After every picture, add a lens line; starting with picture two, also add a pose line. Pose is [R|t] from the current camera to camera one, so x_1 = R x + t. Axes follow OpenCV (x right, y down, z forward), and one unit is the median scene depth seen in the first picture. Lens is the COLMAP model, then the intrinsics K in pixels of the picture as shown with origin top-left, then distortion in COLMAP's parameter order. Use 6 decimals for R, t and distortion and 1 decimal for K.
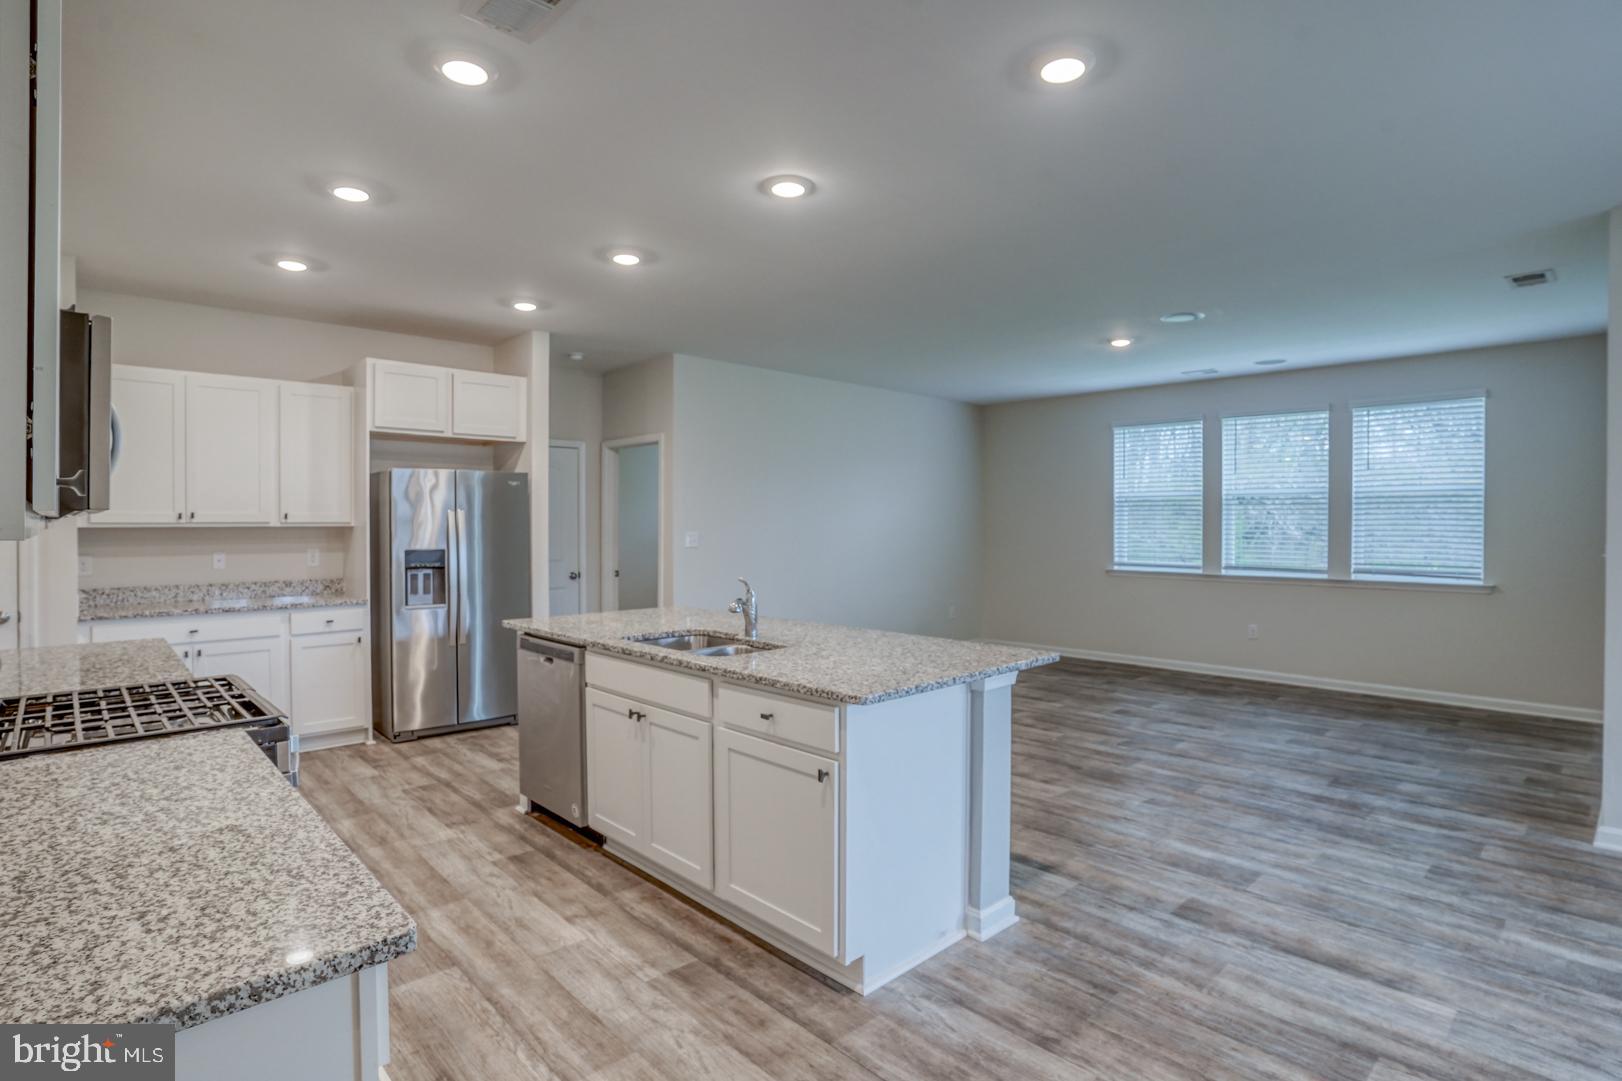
lens RADIAL K [[807.4, 0, 811.5], [0, 807.4, 547.6], [0, 0, 1]] dist [-0.046688, 0.015764]
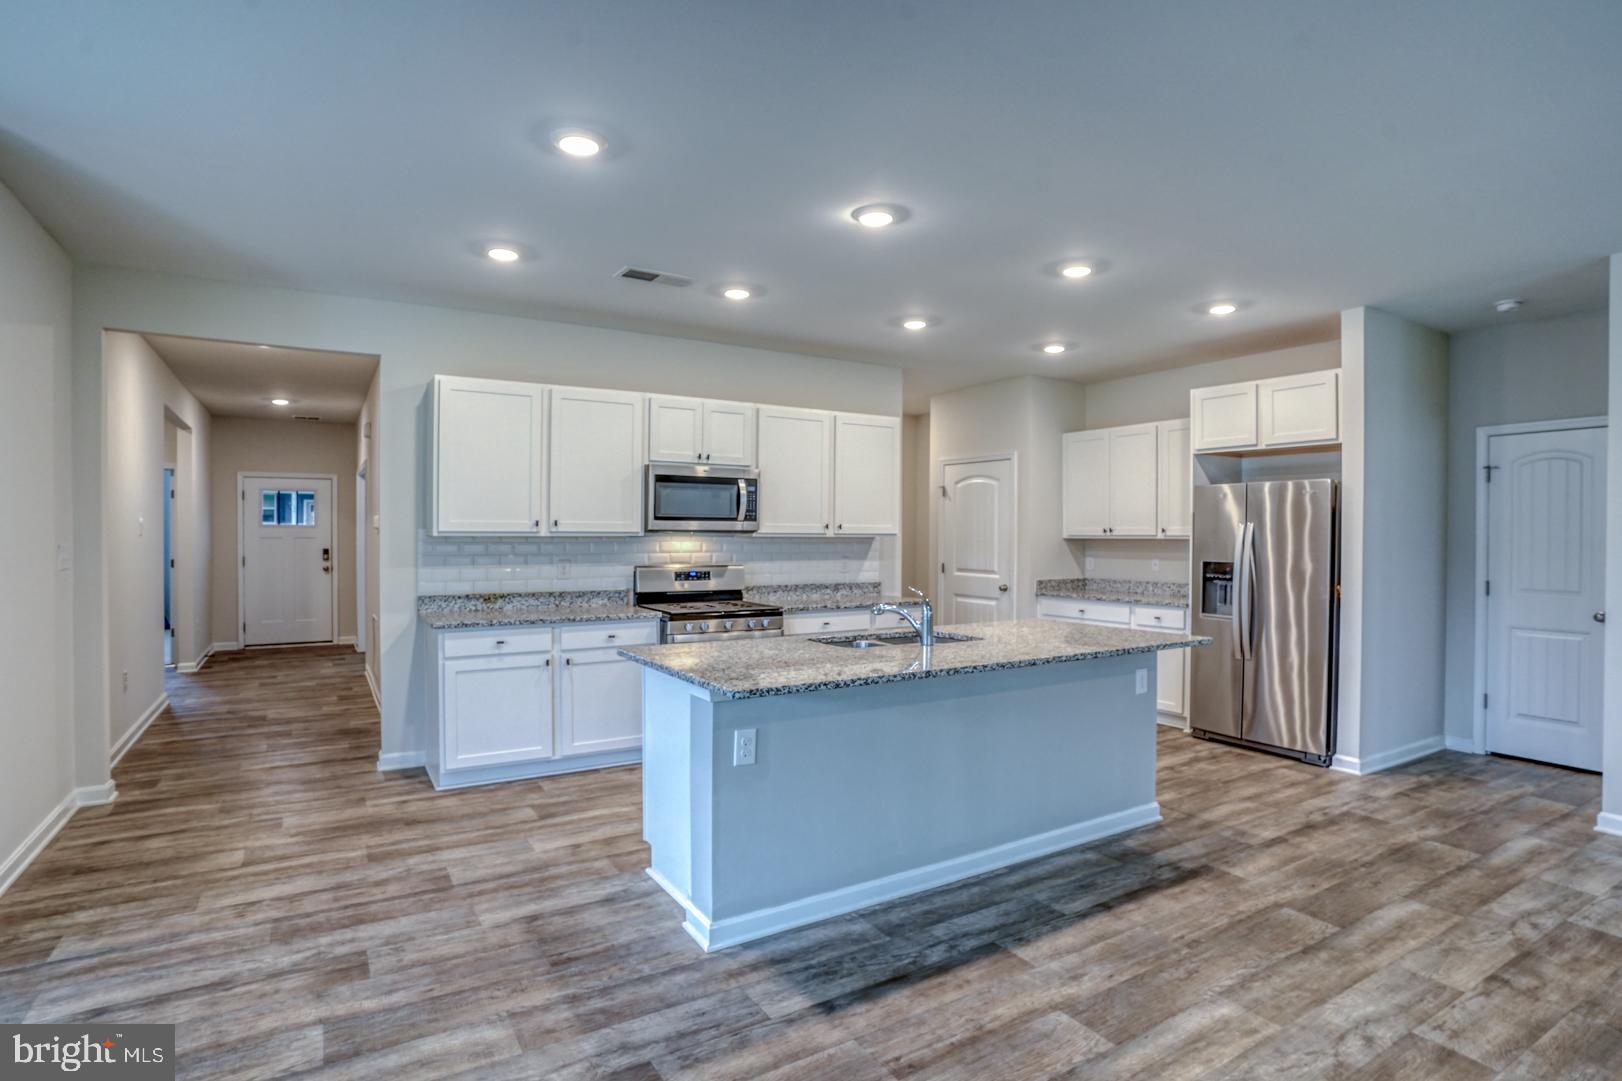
lens RADIAL K [[807.4, 0, 859.7], [0, 807.4, 526.7], [0, 0, 1]] dist [-0.046688, 0.015764]
pose [[-0.156968, -0.016262, -0.987470, 0.642296], [-0.028795, 0.999515, -0.011883, -0.016496], [0.987184, 0.026568, -0.157360, 0.722037]]
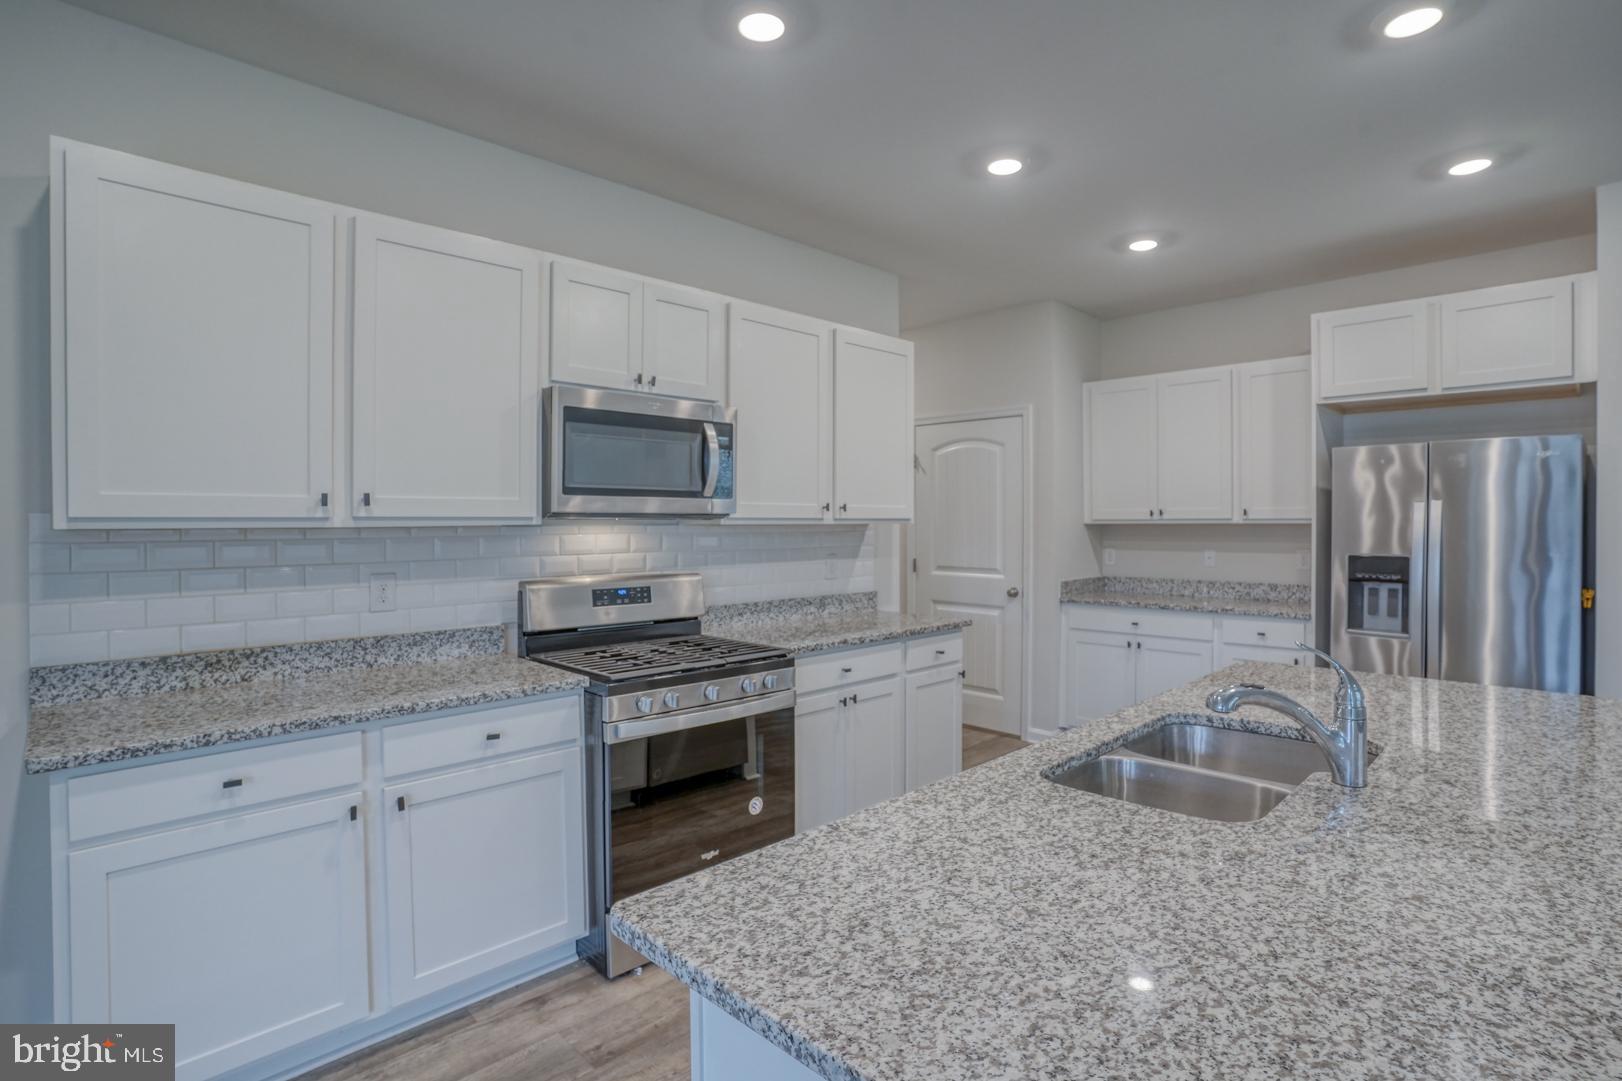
lens RADIAL K [[807.4, 0, 790.0], [0, 807.4, 521.2], [0, 0, 1]] dist [-0.046688, 0.015764]
pose [[-0.015848, -0.005543, -0.999859, 0.252101], [-0.021978, 0.999745, -0.005194, -0.012640], [0.999633, 0.021893, -0.015965, 0.490483]]
